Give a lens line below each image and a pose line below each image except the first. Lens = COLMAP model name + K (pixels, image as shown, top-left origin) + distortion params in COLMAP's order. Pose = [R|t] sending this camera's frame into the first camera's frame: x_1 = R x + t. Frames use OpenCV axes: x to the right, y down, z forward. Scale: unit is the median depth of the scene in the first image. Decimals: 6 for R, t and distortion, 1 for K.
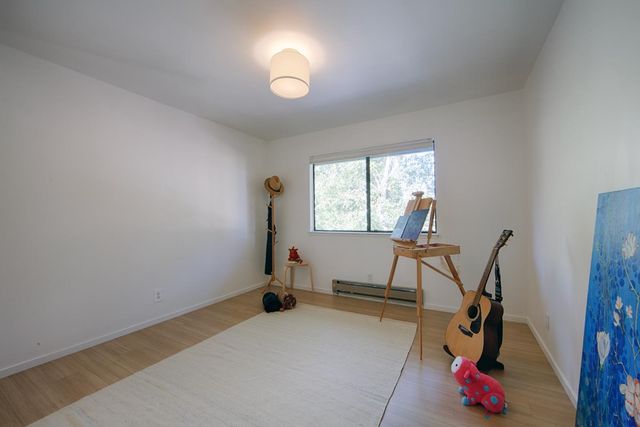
lens RADIAL K [[254.6, 0, 320.6], [0, 254.6, 215.4], [0, 0, 1]] dist [-0.001050, -0.000128]
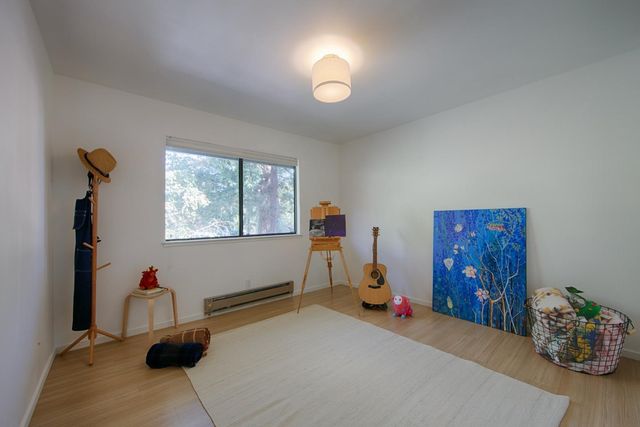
lens RADIAL K [[254.6, 0, 320.6], [0, 254.6, 215.4], [0, 0, 1]] dist [-0.001050, -0.000128]
pose [[0.330534, 0.028917, 0.943351, -0.626690], [0.001538, 0.999513, -0.031178, 0.015824], [-0.943793, 0.011756, 0.330329, 0.413093]]
